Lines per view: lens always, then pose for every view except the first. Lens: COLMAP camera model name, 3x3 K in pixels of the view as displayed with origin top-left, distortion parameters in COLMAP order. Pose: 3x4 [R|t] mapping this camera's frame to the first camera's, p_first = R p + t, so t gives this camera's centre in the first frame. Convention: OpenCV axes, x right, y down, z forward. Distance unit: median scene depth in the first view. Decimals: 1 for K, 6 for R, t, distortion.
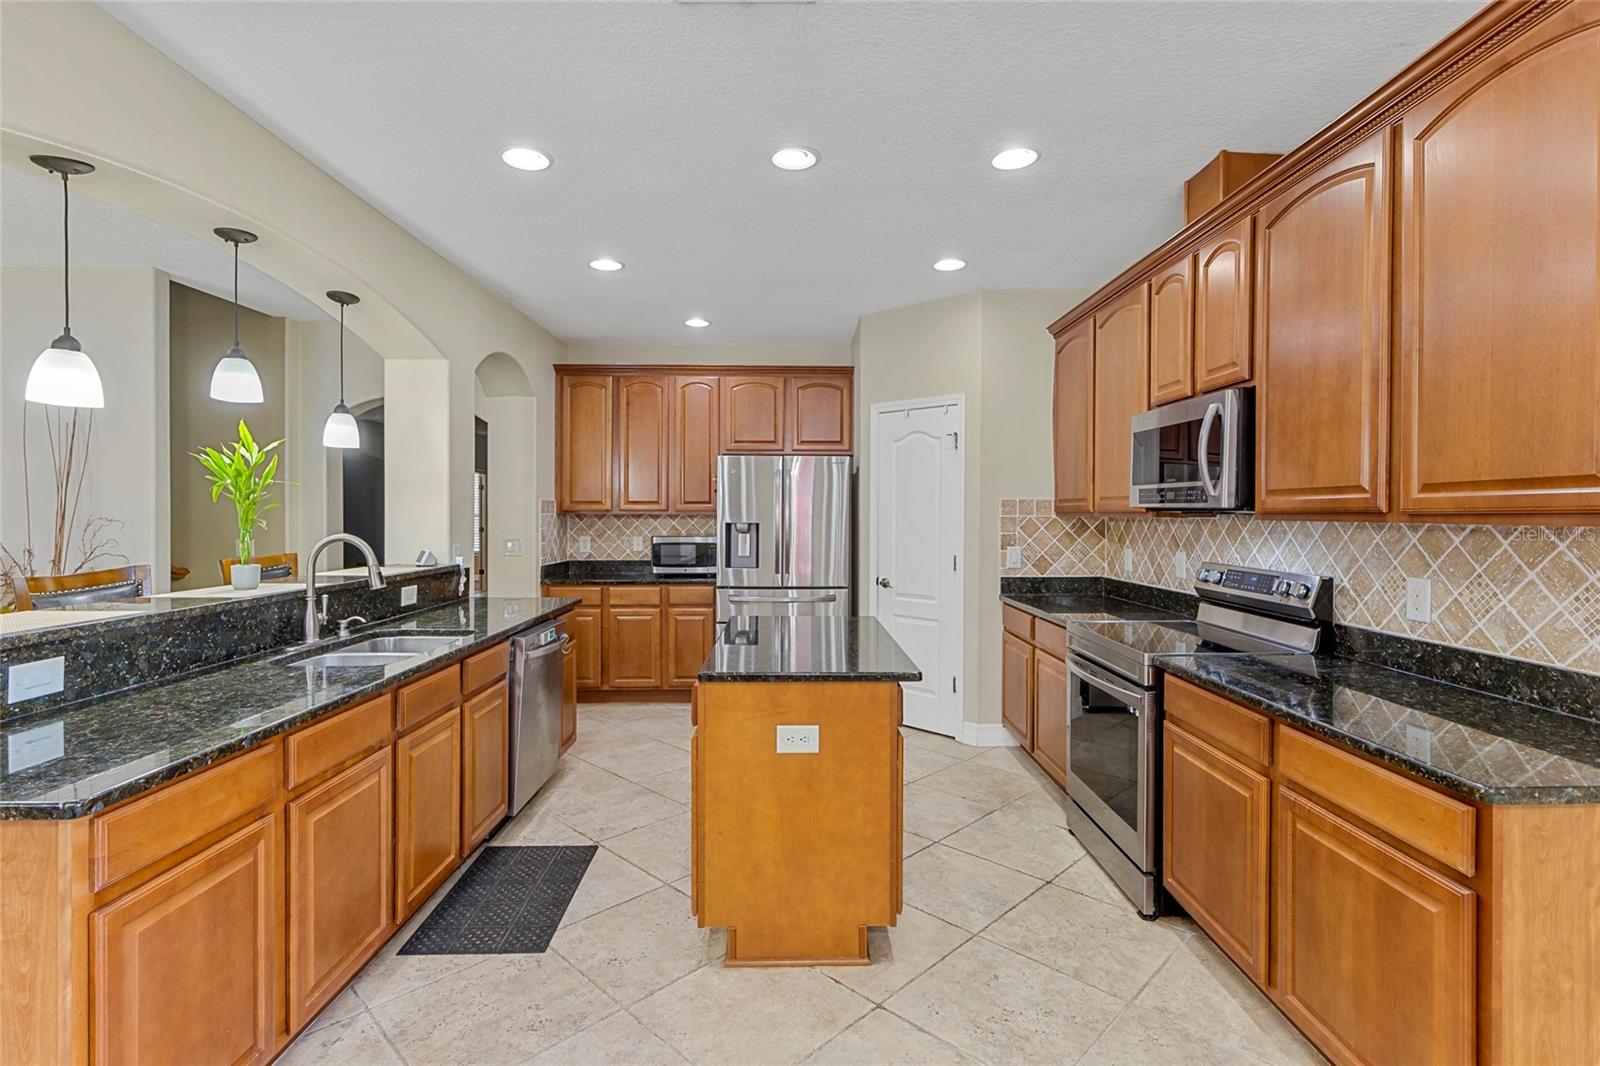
lens RADIAL K [[762.4, 0, 806.6], [0, 762.4, 523.5], [0, 0, 1]] dist [-0.000960, 0.000278]
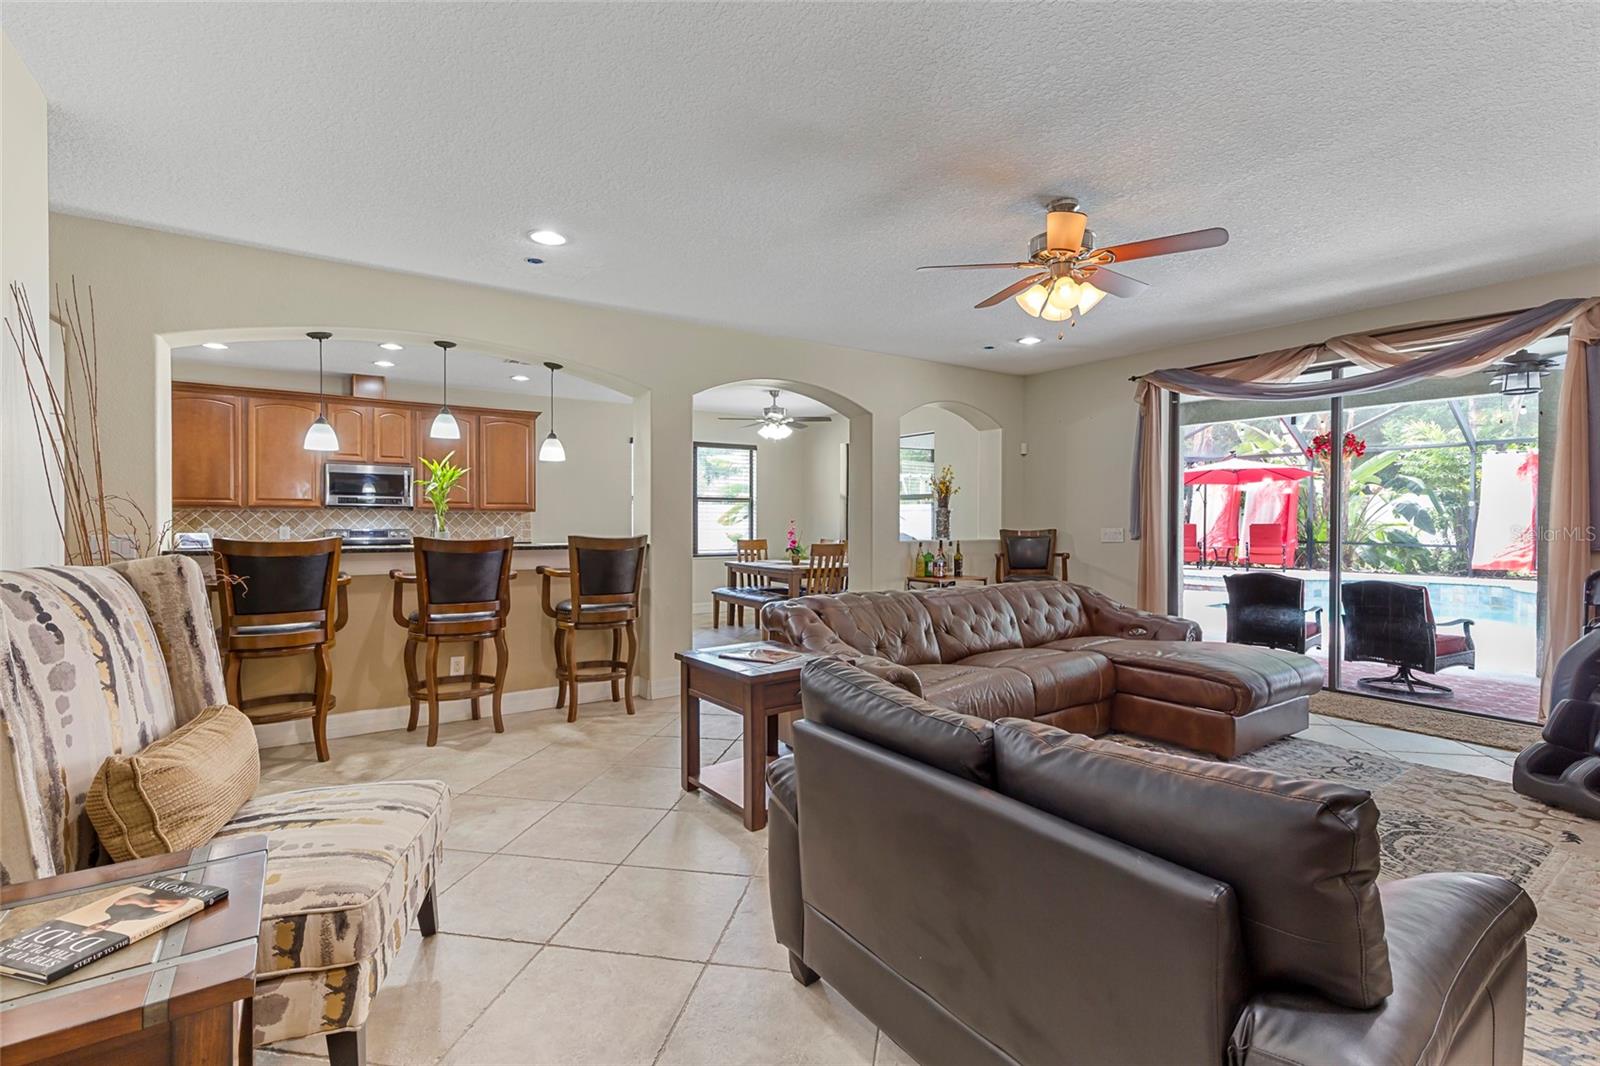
lens RADIAL K [[722.9, 0, 812.1], [0, 722.9, 517.2], [0, 0, 1]] dist [0.003203, 0.000143]
pose [[-0.559865, 0.000982, 0.828583, -2.412652], [0.009066, 0.999947, 0.004940, 0.019266], [-0.828534, 0.010277, -0.559844, 1.146830]]
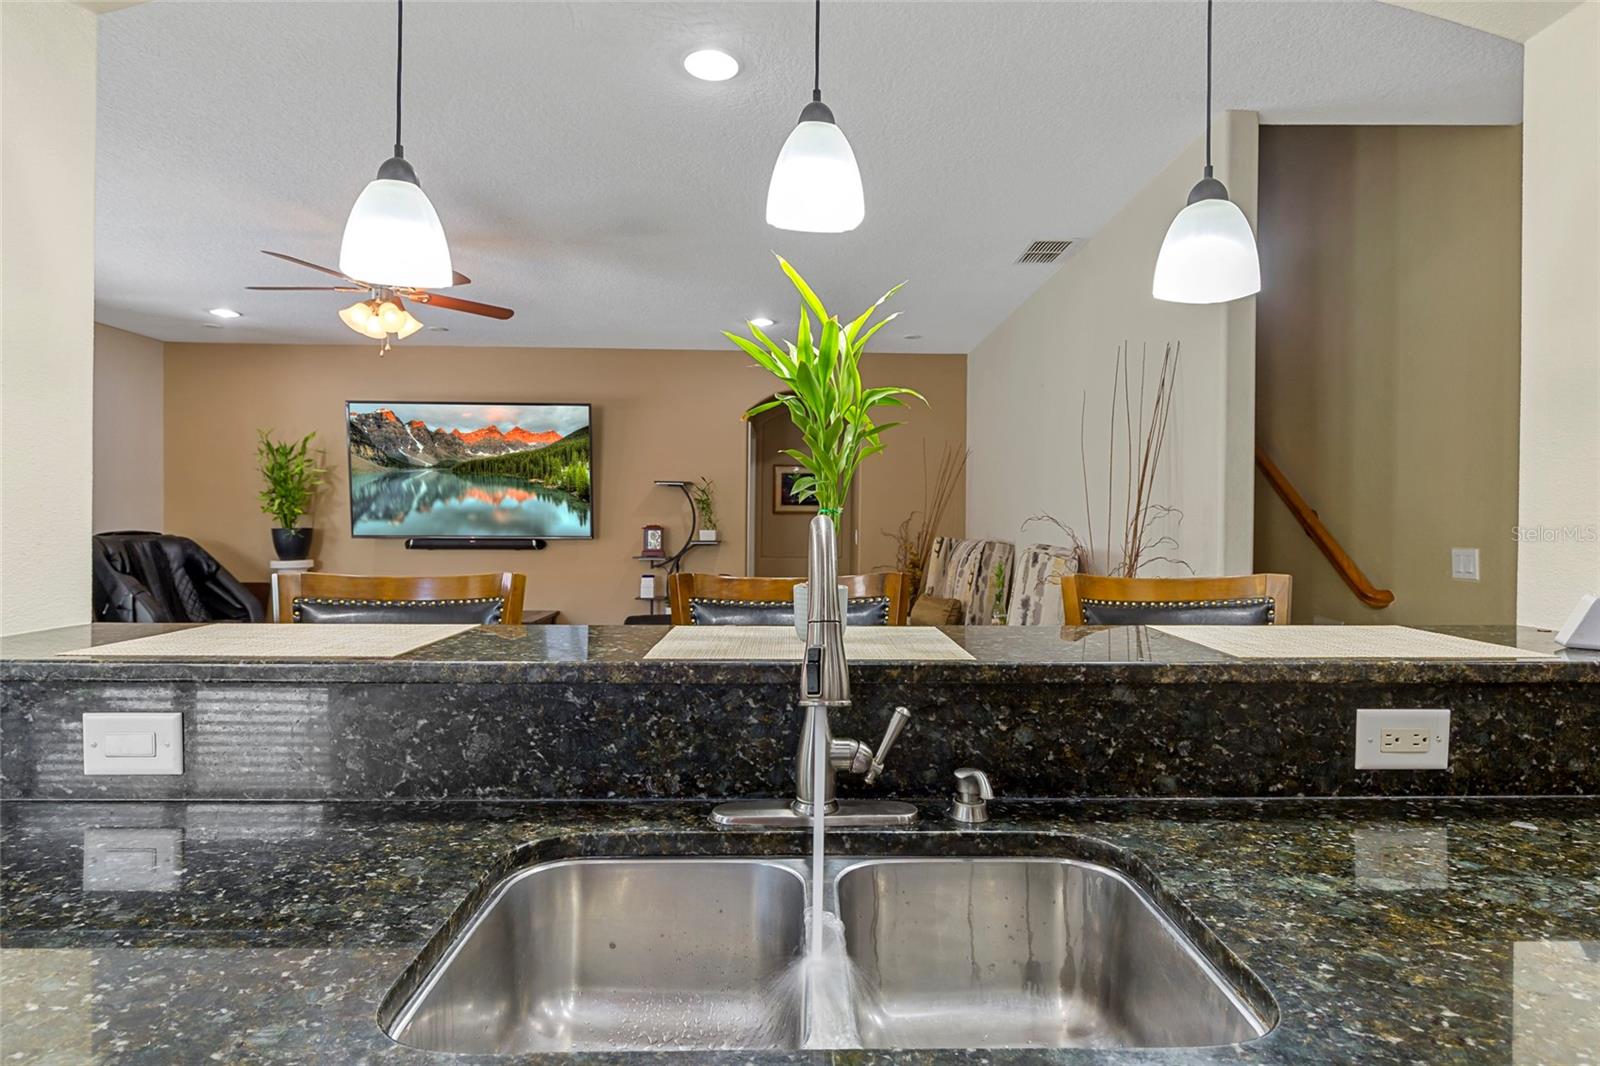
lens RADIAL K [[822.1, 0, 800.1], [0, 822.1, 513.8], [0, 0, 1]] dist [0.013548, -0.000256]
pose [[-0.007116, -0.002629, -0.999971, -0.237331], [-0.017948, 0.999836, -0.002501, 0.012721], [0.999814, 0.017929, -0.007162, 0.933428]]
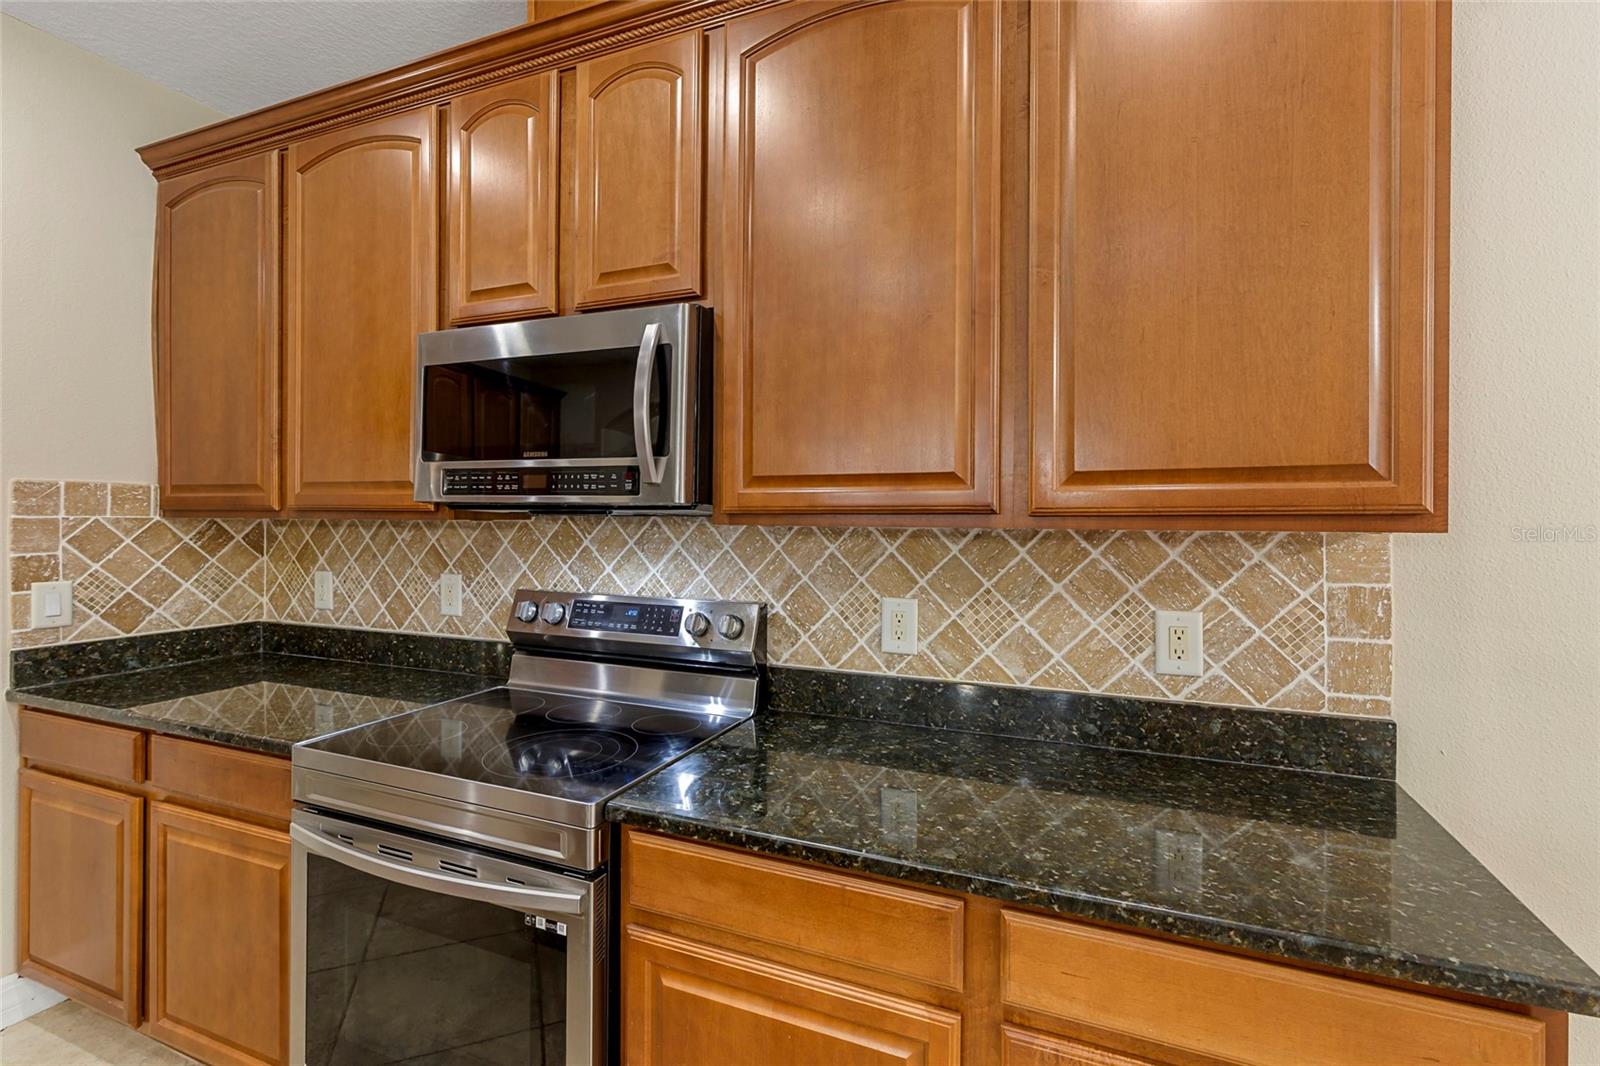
lens RADIAL K [[722.9, 0, 812.1], [0, 722.9, 517.2], [0, 0, 1]] dist [0.003203, 0.000143]
pose [[0.393739, 0.000290, 0.919222, 0.070051], [0.008153, 0.999960, -0.003808, -0.006553], [-0.919186, 0.008994, 0.393721, 0.610273]]
